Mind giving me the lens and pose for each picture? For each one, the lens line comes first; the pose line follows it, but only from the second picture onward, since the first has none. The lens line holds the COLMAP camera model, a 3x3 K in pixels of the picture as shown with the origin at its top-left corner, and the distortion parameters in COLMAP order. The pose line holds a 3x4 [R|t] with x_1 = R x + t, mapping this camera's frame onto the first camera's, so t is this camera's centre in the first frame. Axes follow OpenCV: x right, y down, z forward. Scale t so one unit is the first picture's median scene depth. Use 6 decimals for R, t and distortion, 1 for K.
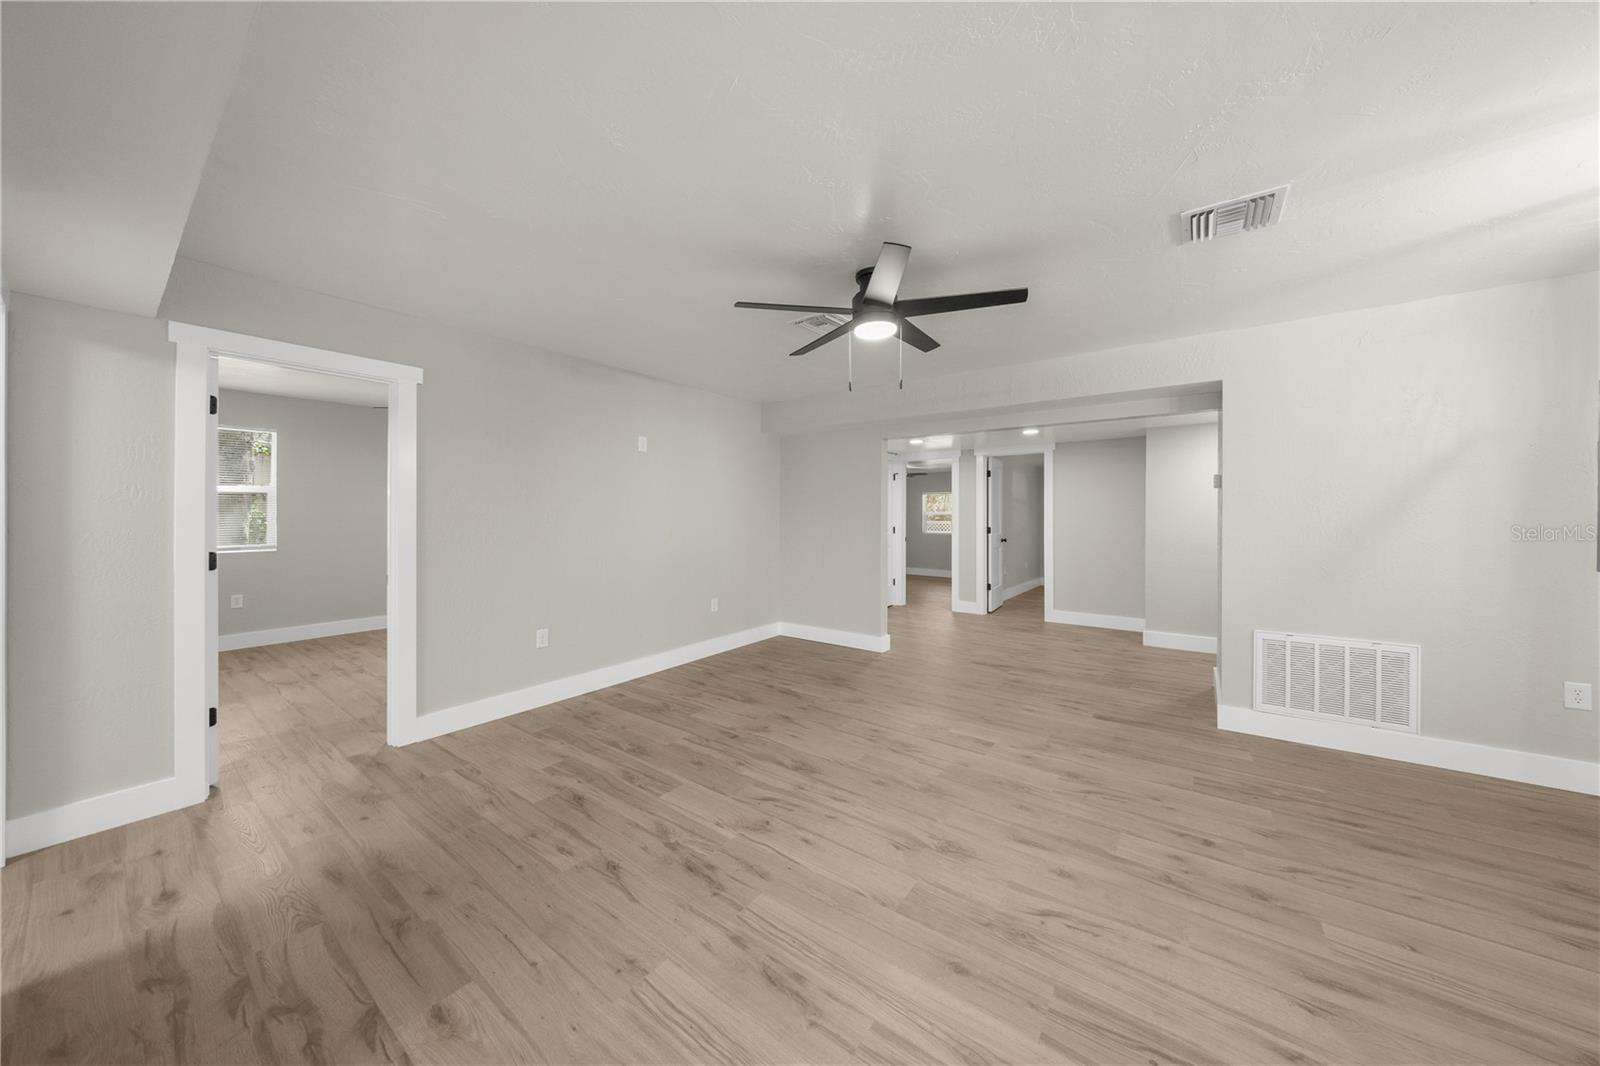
lens RADIAL K [[539.8, 0, 800.0], [0, 539.8, 533.0], [0, 0, 1]] dist [-0.000130, -0.000046]
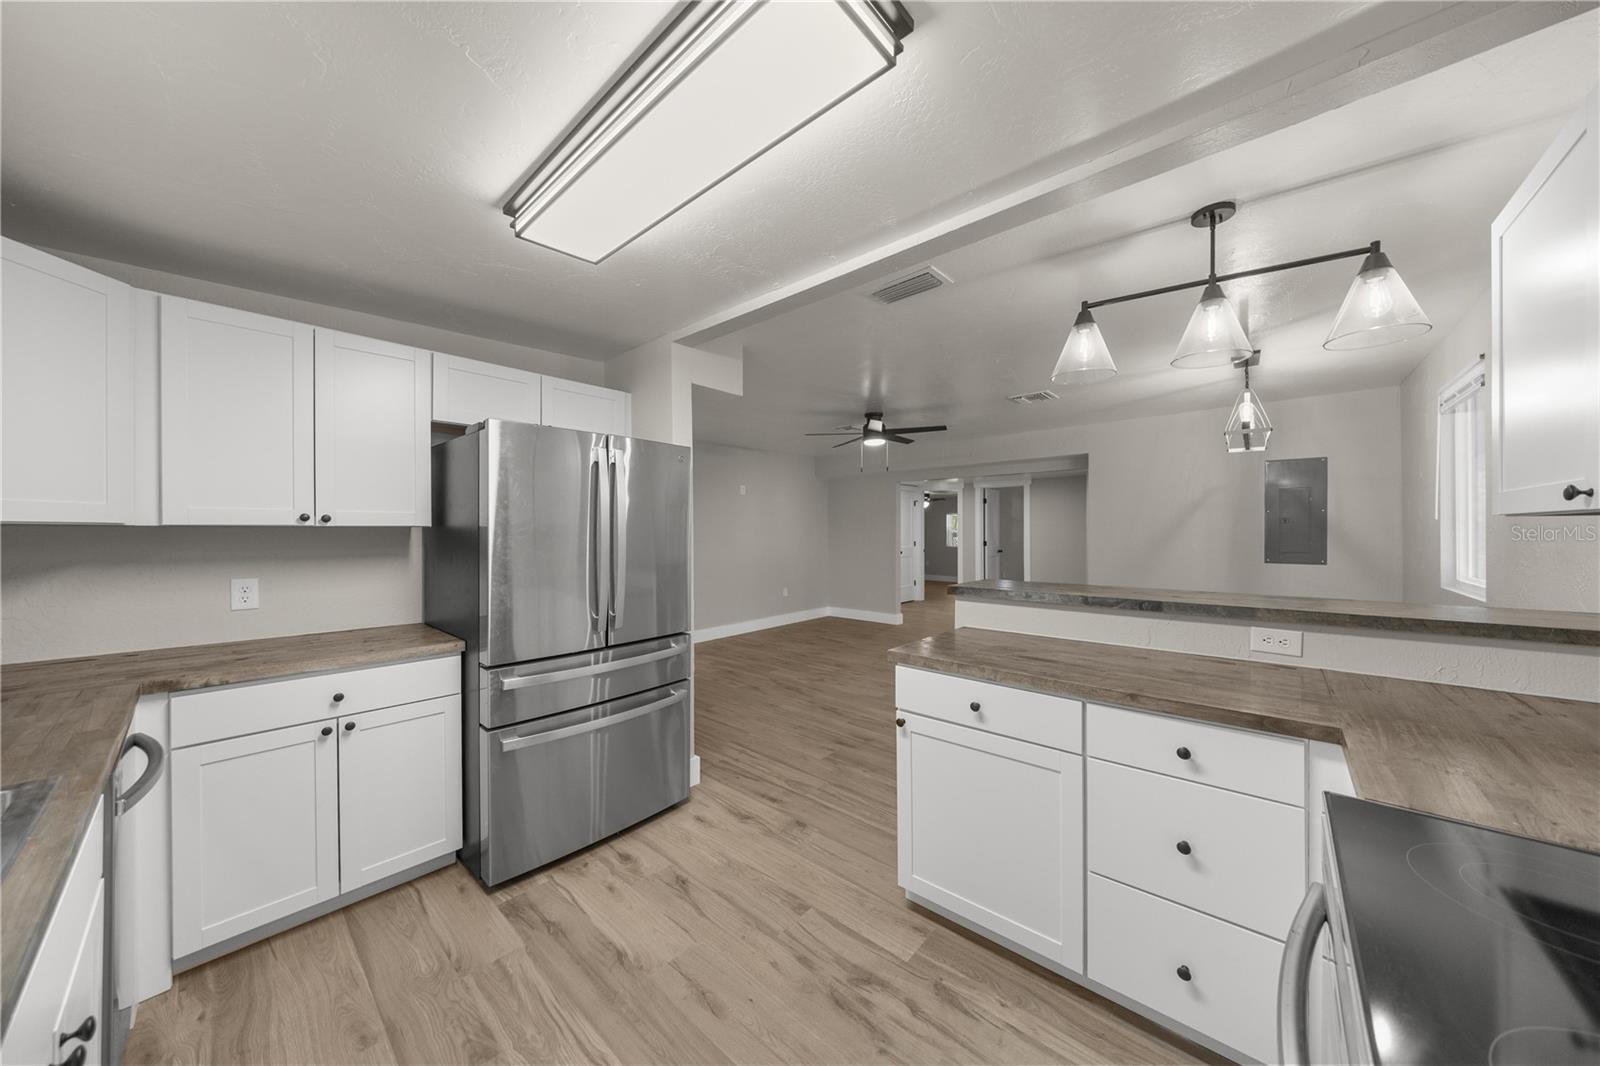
lens RADIAL K [[539.8, 0, 800.0], [0, 539.8, 533.0], [0, 0, 1]] dist [-0.000130, -0.000046]
pose [[0.995864, -0.004824, -0.090725, 0.042711], [0.002152, 0.999562, -0.029530, 0.019401], [0.090828, 0.029213, 0.995438, -0.995530]]
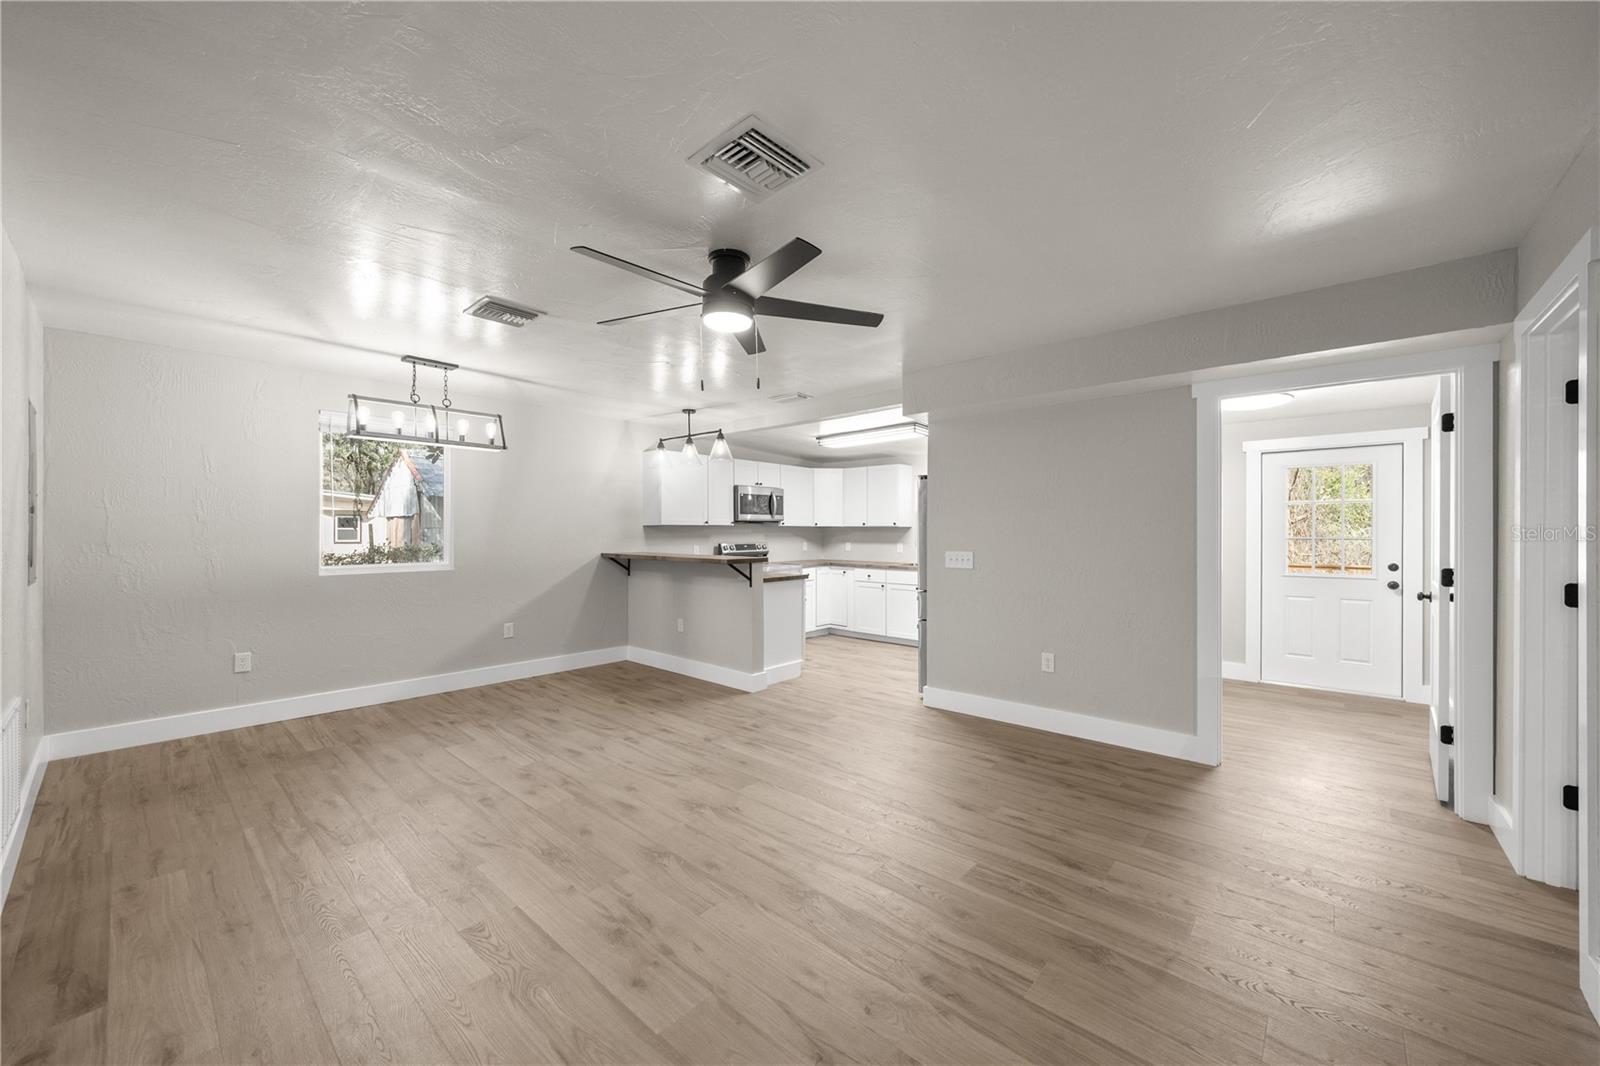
lens RADIAL K [[609.8, 0, 800.0], [0, 609.8, 533.0], [0, 0, 1]] dist [0.000011, -0.000010]
pose [[-0.996066, -0.003548, 0.088546, -0.062016], [-0.000364, 0.999354, 0.035949, -0.063801], [-0.088616, 0.035775, -0.995423, 1.863670]]
